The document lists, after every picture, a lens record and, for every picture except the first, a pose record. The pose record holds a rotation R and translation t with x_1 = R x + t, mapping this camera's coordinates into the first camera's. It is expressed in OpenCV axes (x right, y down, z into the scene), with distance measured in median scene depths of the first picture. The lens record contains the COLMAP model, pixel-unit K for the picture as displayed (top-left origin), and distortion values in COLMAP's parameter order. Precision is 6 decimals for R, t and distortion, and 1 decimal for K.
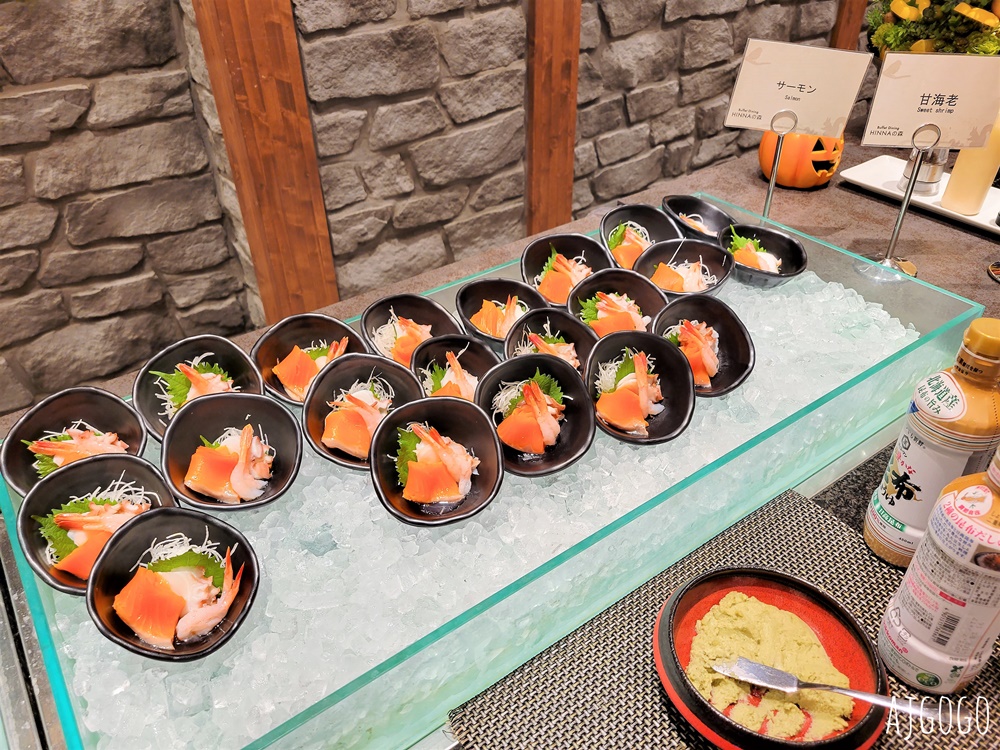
lens RADIAL K [[754.7, 0, 499.0], [0, 754.7, 378.1], [0, 0, 1]] dist [-0.005077, -0.020862]
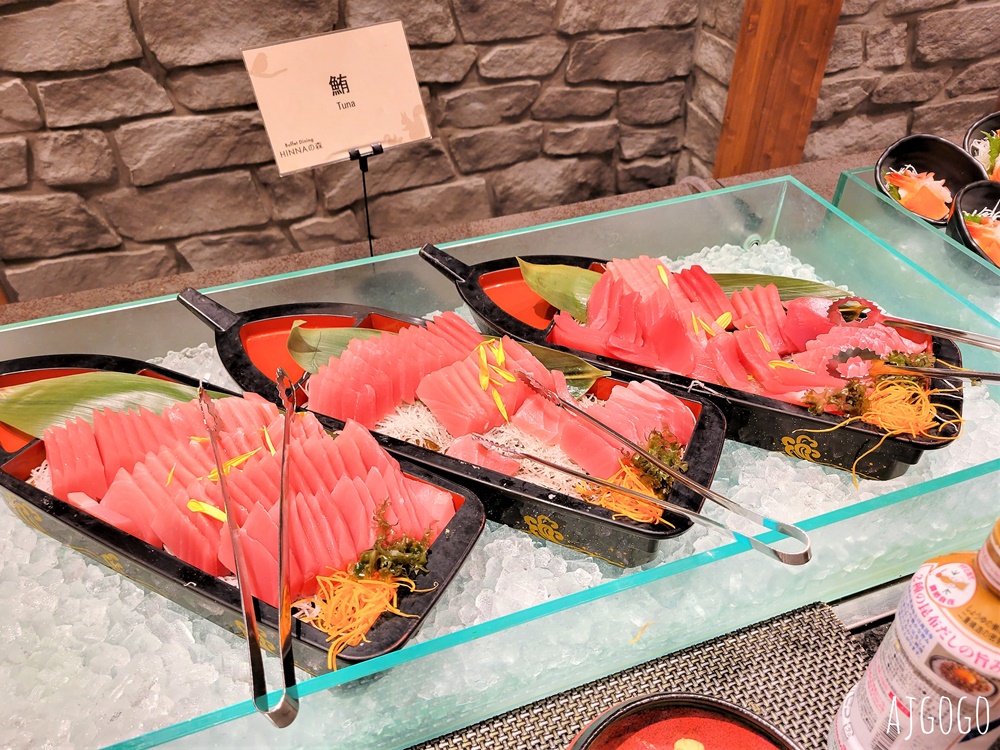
lens RADIAL K [[754.7, 0, 499.1], [0, 754.7, 374.0], [0, 0, 1]] dist [-0.005077, -0.020862]
pose [[0.945831, 0.198433, -0.256959, -0.279366], [-0.173136, 0.977825, 0.117822, 0.117424], [0.274640, -0.066951, 0.959213, -0.095401]]
